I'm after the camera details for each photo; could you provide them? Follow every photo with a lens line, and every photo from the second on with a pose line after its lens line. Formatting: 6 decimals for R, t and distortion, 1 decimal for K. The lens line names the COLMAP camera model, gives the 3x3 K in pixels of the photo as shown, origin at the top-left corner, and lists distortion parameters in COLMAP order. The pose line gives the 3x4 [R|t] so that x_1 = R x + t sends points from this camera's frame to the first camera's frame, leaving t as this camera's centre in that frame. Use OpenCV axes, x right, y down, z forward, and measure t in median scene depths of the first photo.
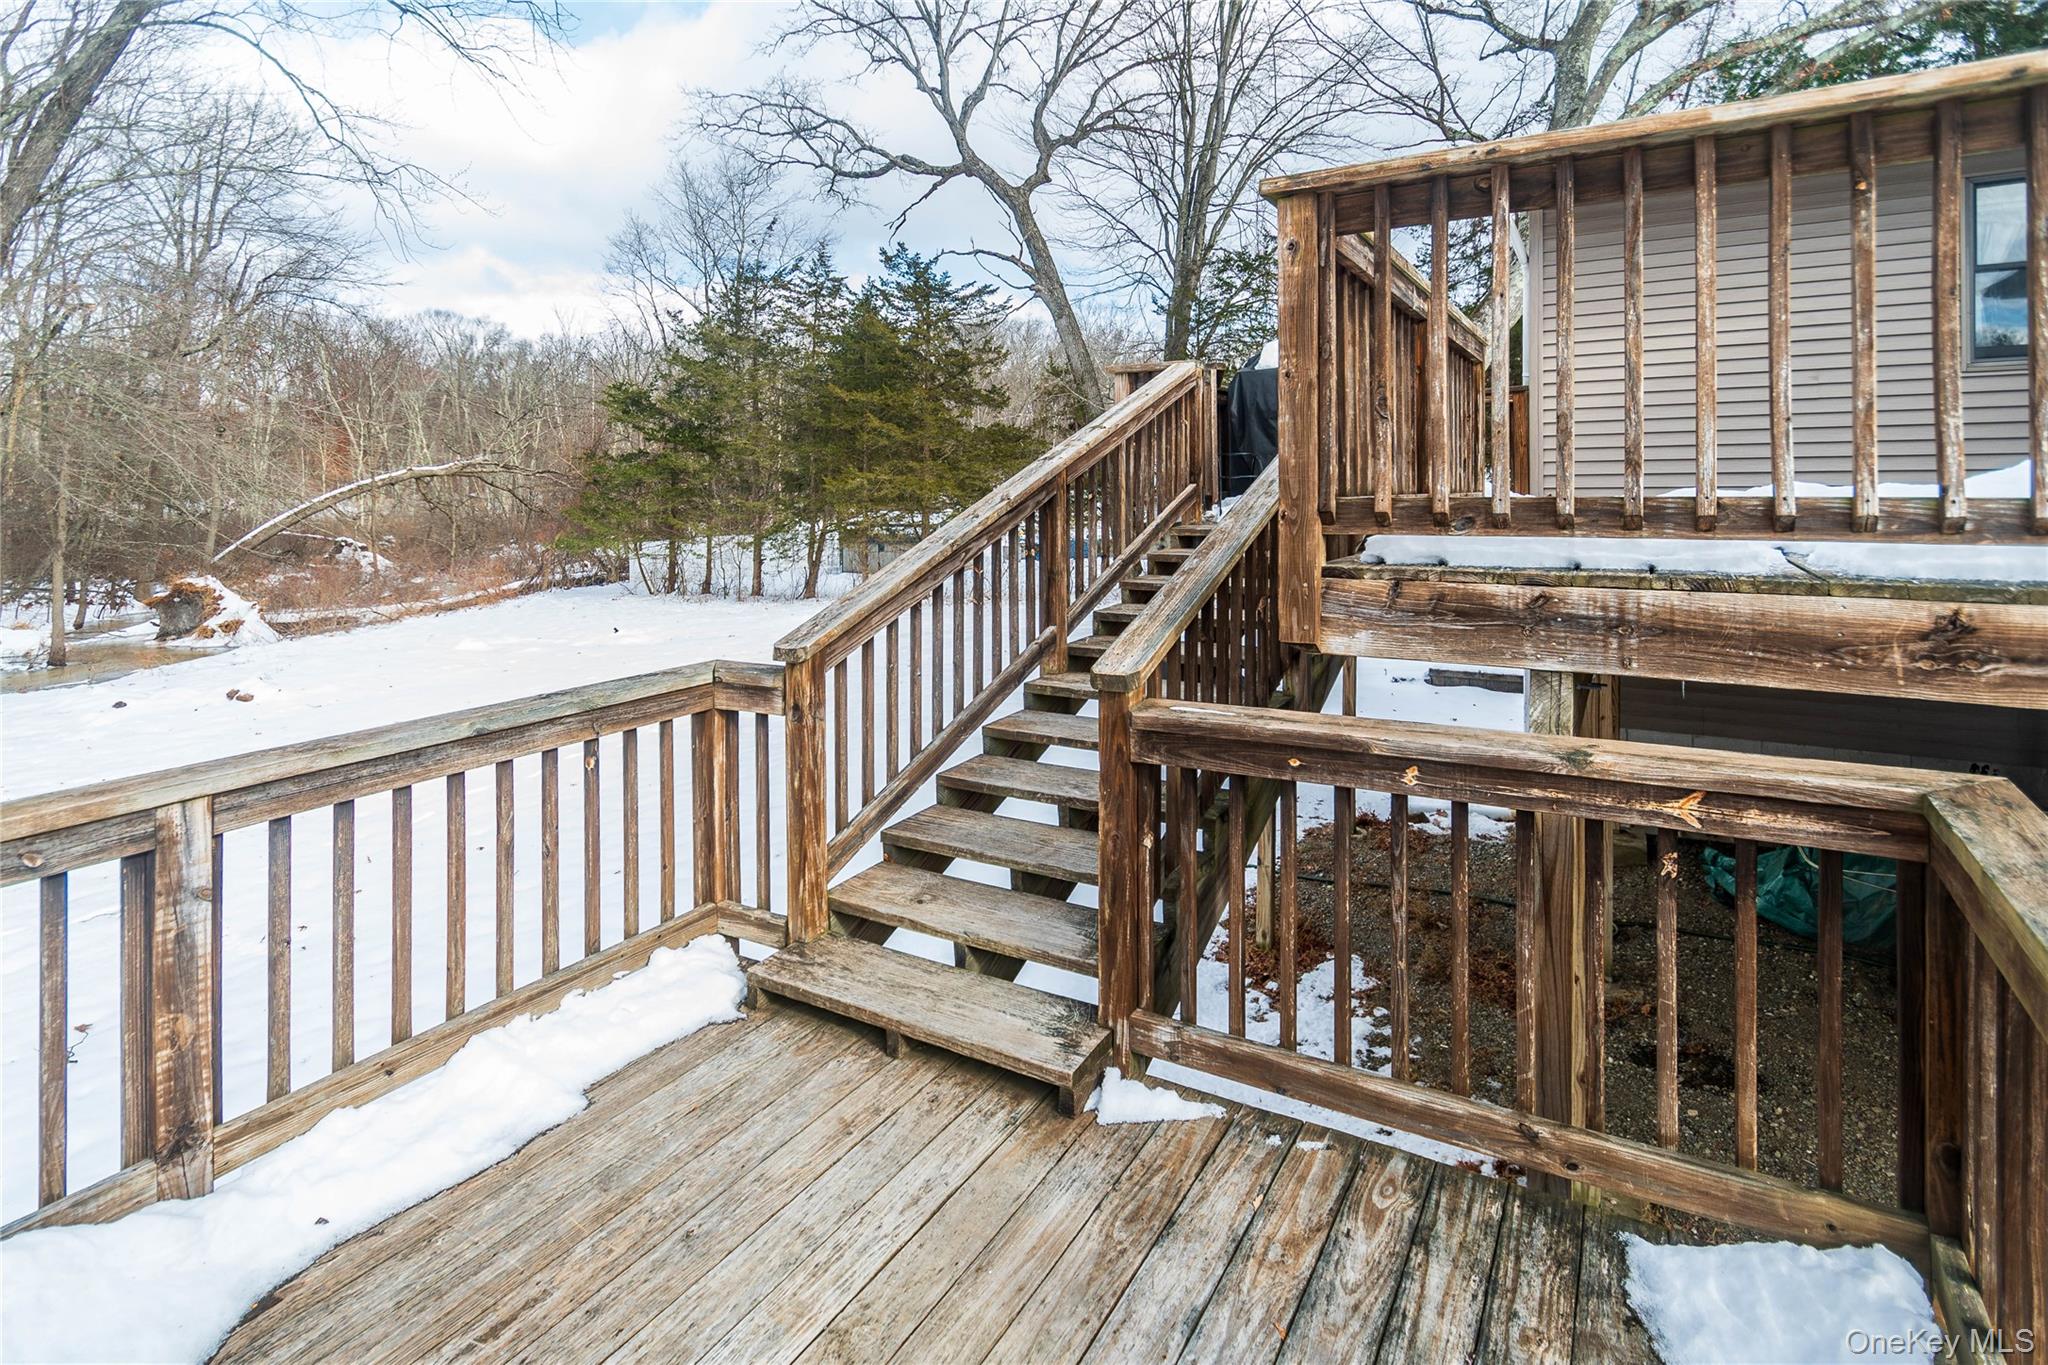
lens RADIAL K [[947.7, 0, 1099.1], [0, 947.7, 502.3], [0, 0, 1]] dist [0.002395, -0.001432]
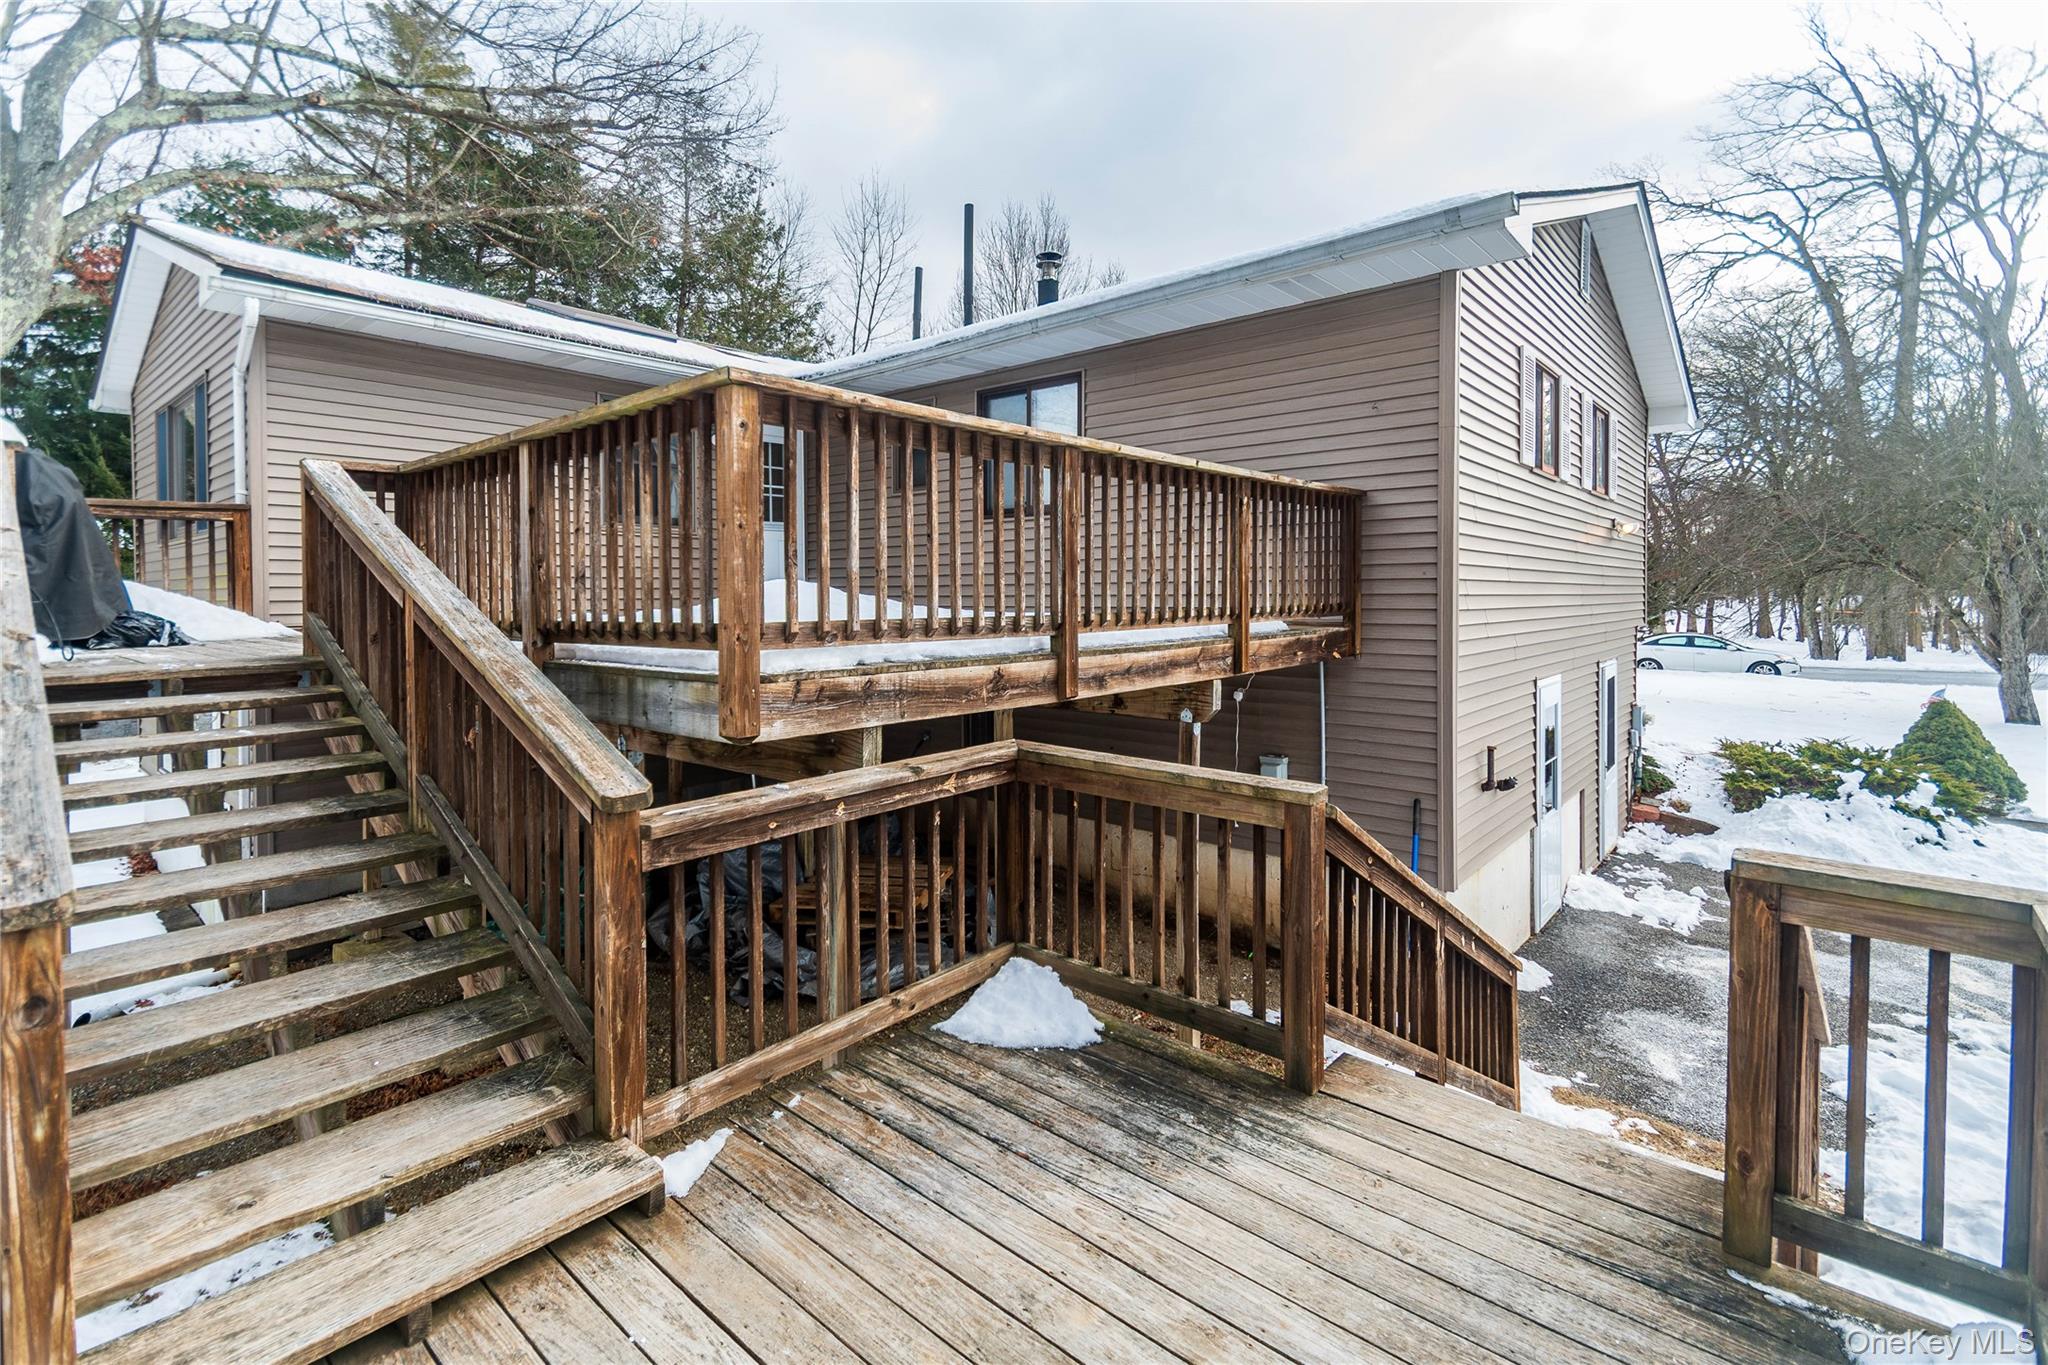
lens RADIAL K [[947.7, 0, 978.7], [0, 947.7, 596.2], [0, 0, 1]] dist [0.002395, -0.001432]
pose [[0.239889, -0.000616, 0.970800, -0.800839], [-0.001890, 0.999998, 0.001101, -0.036187], [-0.970798, -0.002099, 0.239888, 0.326963]]
